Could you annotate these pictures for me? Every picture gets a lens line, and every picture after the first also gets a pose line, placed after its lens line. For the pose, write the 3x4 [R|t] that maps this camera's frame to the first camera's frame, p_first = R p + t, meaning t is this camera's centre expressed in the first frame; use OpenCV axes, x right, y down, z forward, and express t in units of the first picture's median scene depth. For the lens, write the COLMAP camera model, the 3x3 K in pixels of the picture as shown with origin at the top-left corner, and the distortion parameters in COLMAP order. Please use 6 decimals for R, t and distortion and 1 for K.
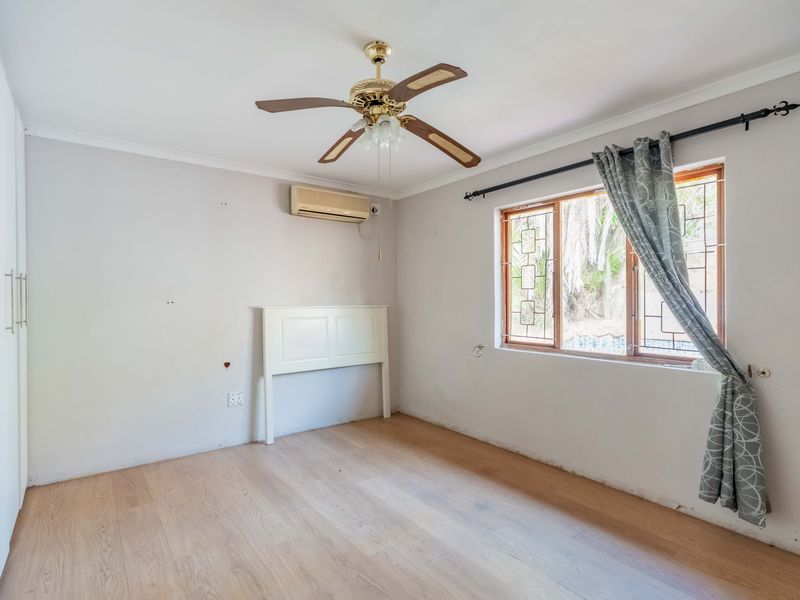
lens RADIAL K [[418.2, 0, 398.8], [0, 418.2, 298.4], [0, 0, 1]] dist [0.012831, -0.001313]
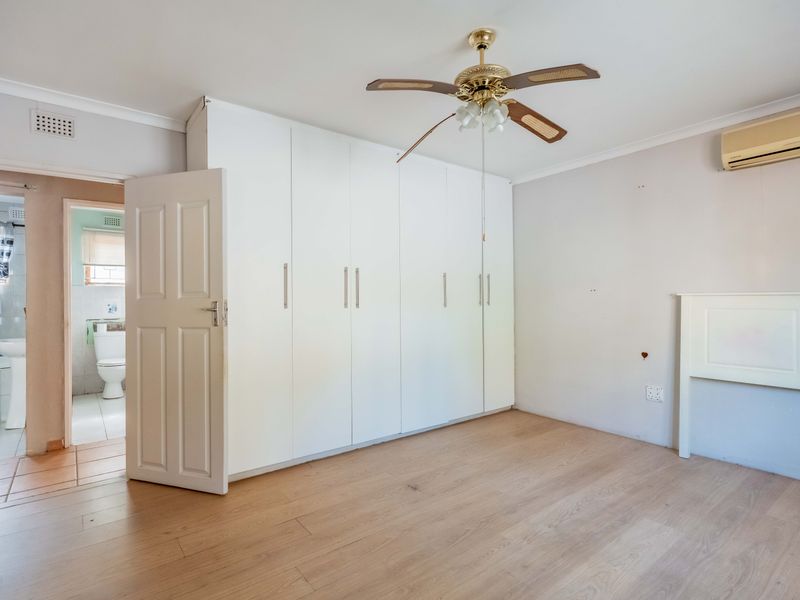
lens RADIAL K [[418.2, 0, 399.2], [0, 418.2, 302.1], [0, 0, 1]] dist [0.012831, -0.001313]
pose [[0.010110, 0.007194, -0.999923, 0.618071], [0.005549, 0.999958, 0.007250, 0.032968], [0.999933, -0.005622, 0.010070, 0.502185]]
